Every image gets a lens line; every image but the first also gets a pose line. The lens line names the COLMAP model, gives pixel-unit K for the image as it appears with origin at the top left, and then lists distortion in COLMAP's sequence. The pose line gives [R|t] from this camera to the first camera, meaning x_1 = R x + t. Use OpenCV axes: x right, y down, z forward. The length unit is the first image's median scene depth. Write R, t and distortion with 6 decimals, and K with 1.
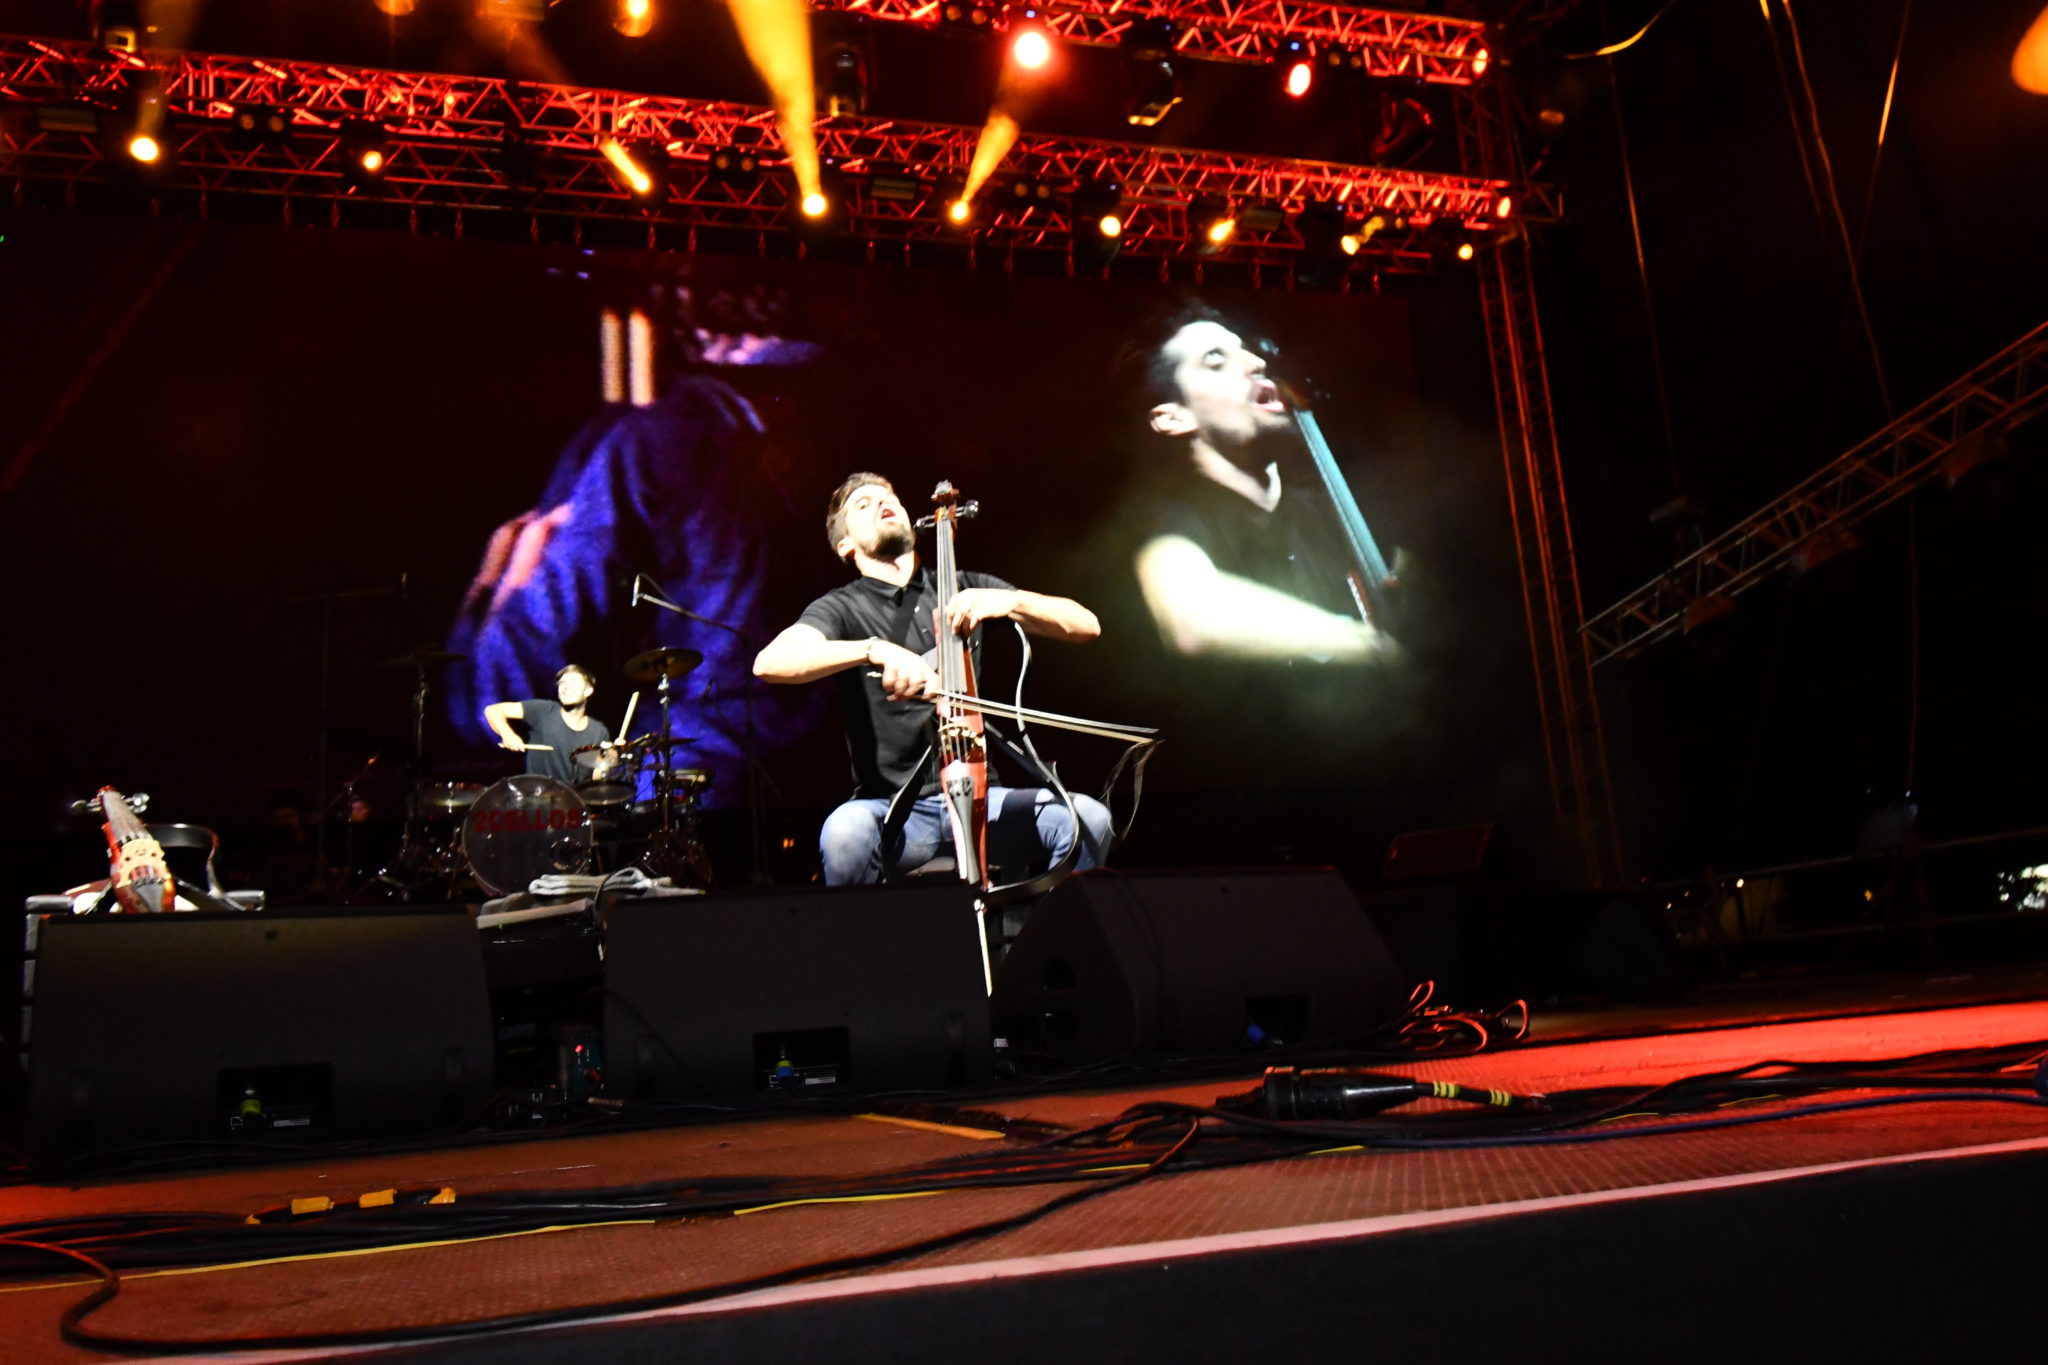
lens RADIAL K [[1639.7, 0, 1044.9], [0, 1639.7, 668.7], [0, 0, 1]] dist [0.007802, 0.002364]
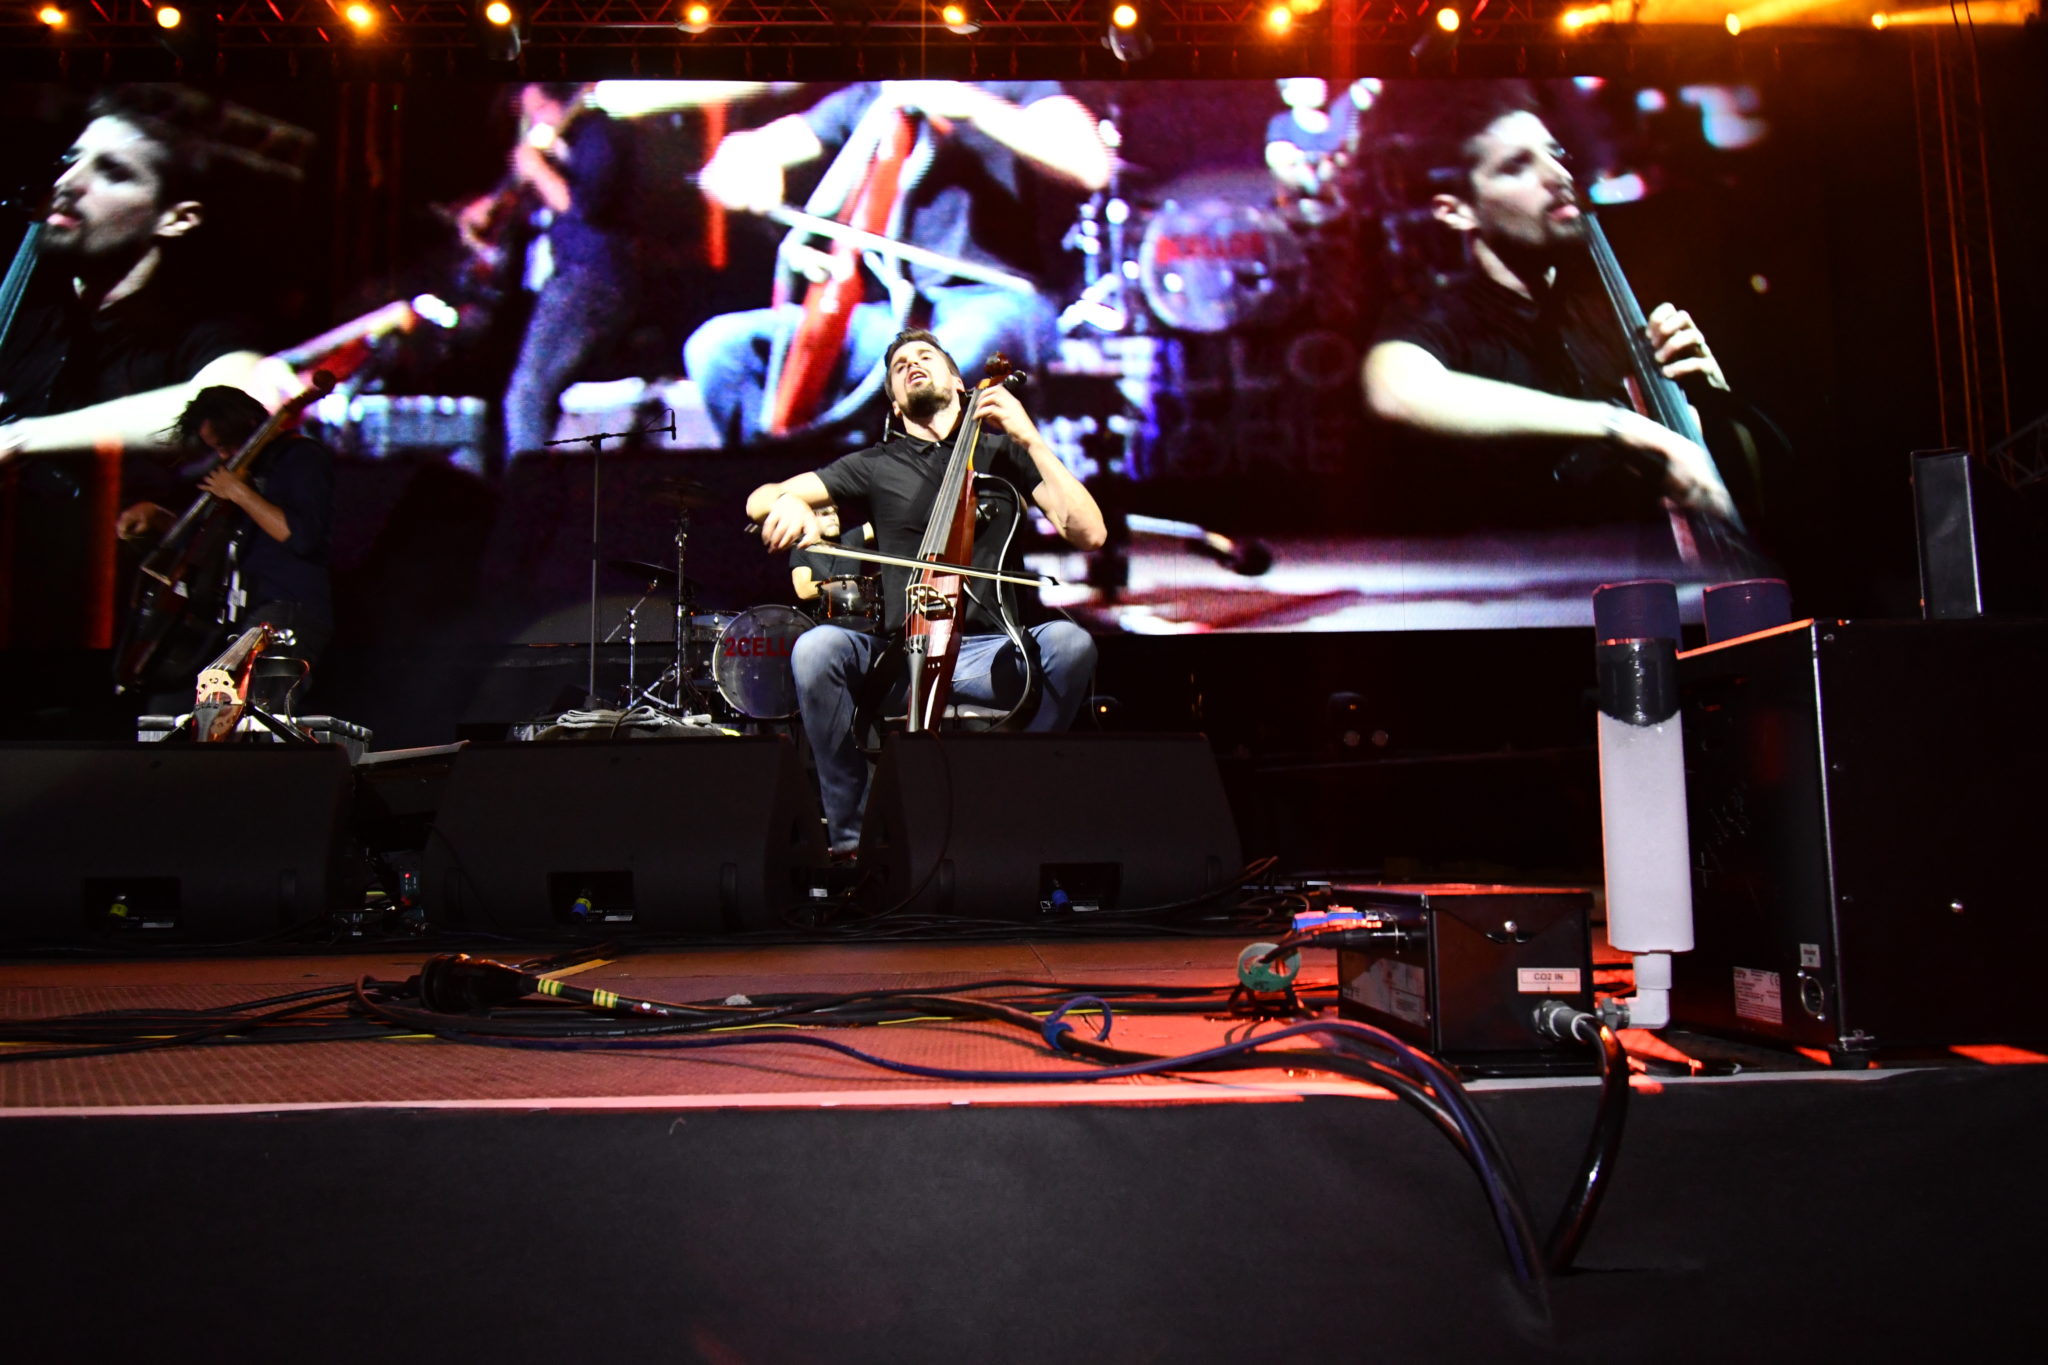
lens RADIAL K [[1676.3, 0, 1026.8], [0, 1676.3, 632.4], [0, 0, 1]] dist [0.005317, -0.001430]
pose [[0.964976, 0.017753, -0.261738, 0.082966], [0.003711, 0.996684, 0.081284, -0.003729], [0.262313, -0.079409, 0.961710, 0.010789]]
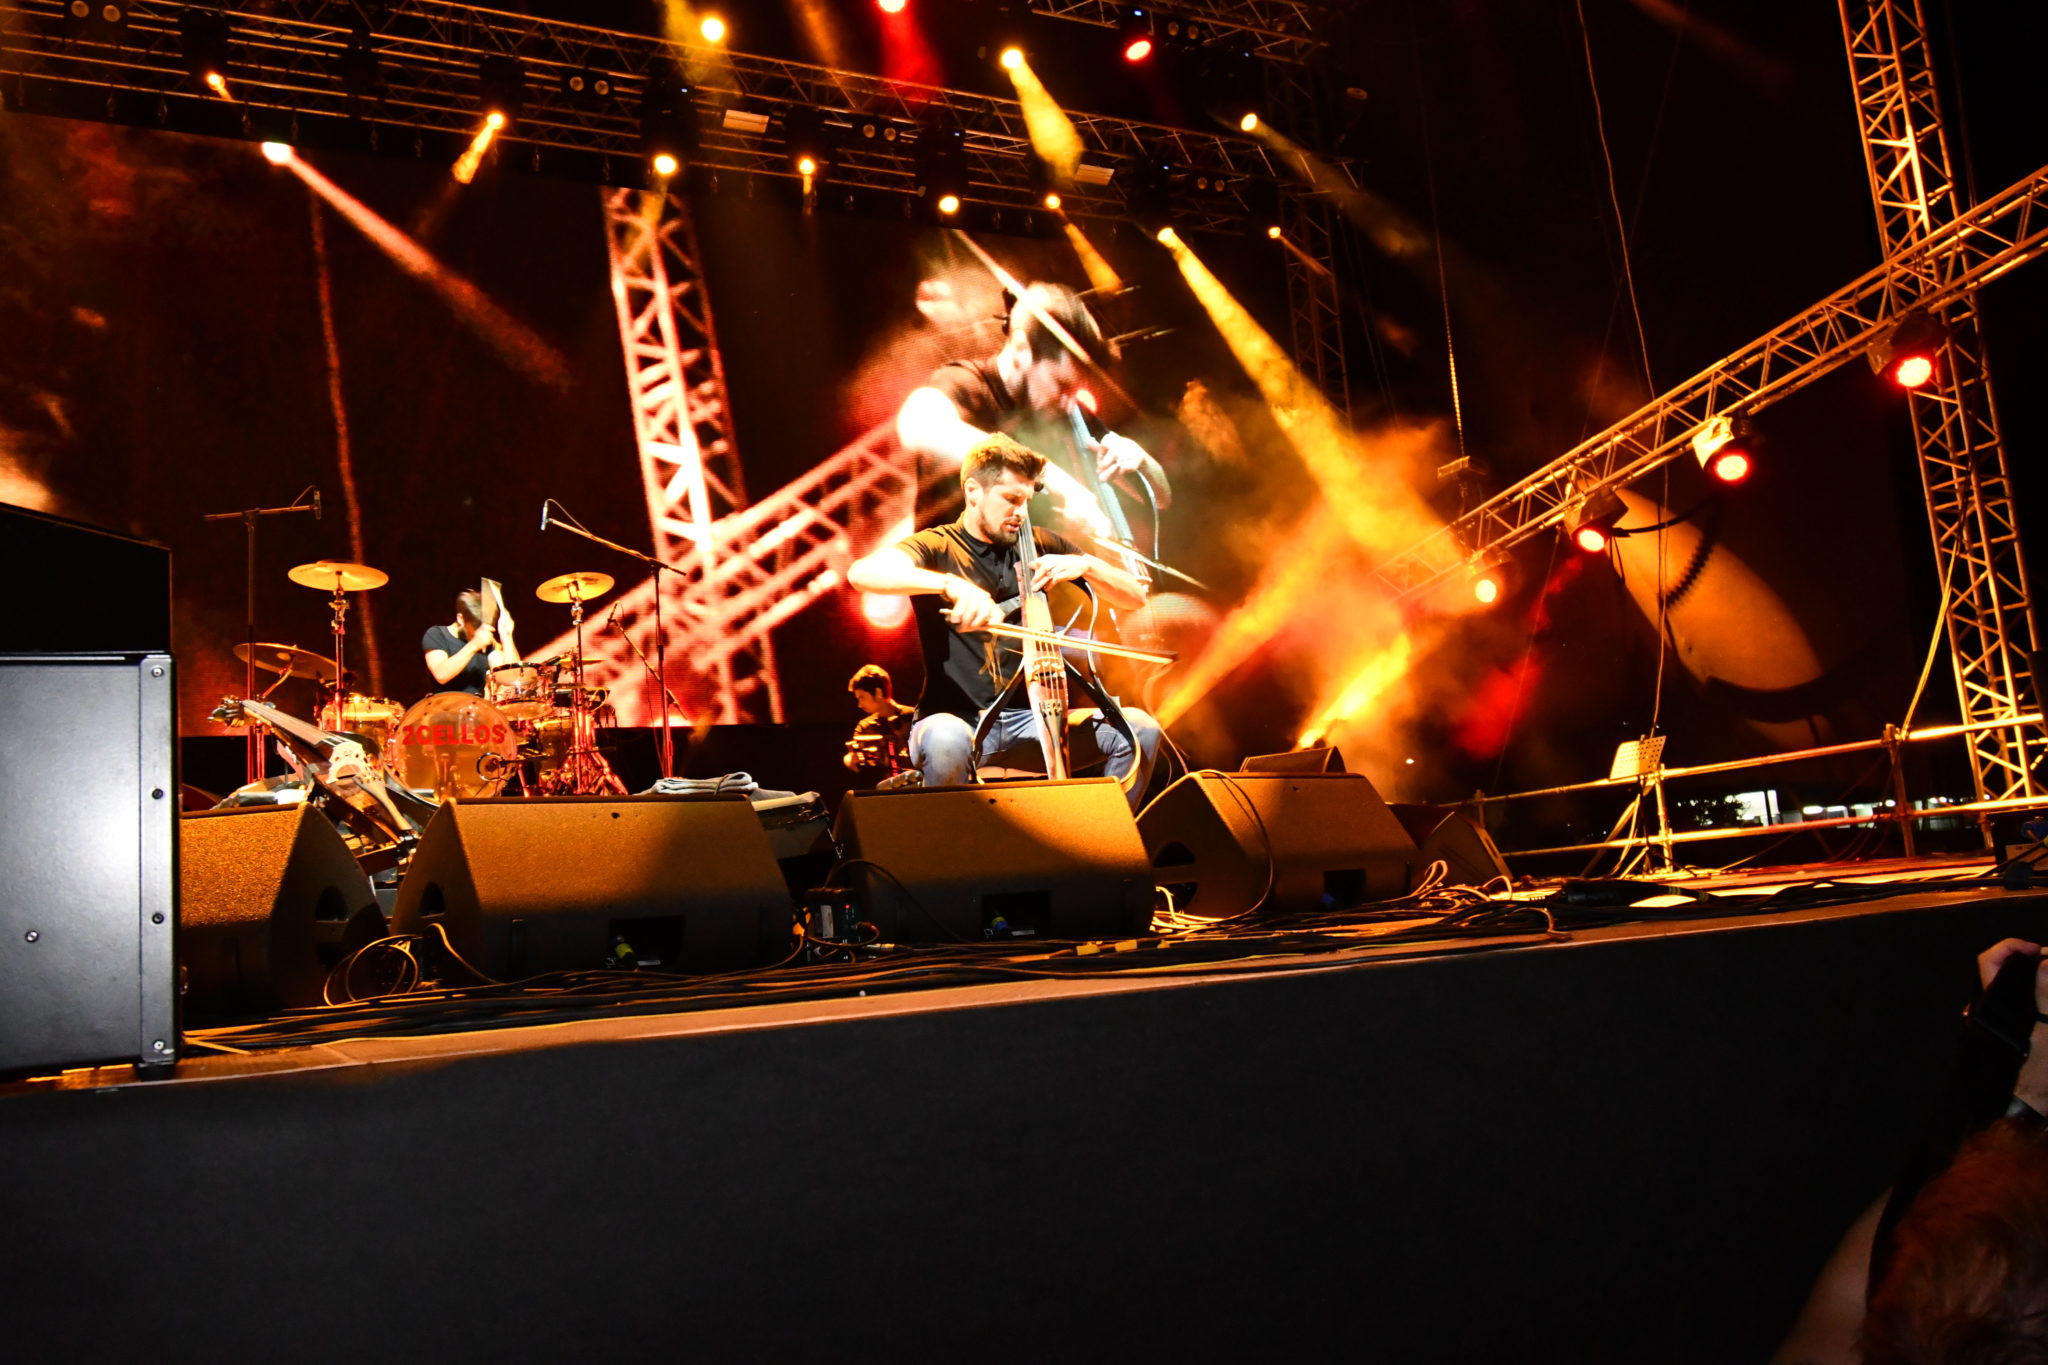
lens RADIAL K [[1606.8, 0, 1024.0], [0, 1606.8, 682.5], [0, 0, 1]] dist [0.047324, -0.083653]
pose [[0.990293, 0.020208, 0.137517, -0.065269], [-0.027759, 0.998197, 0.053216, -0.003165], [-0.136193, -0.056517, 0.989069, -0.052175]]
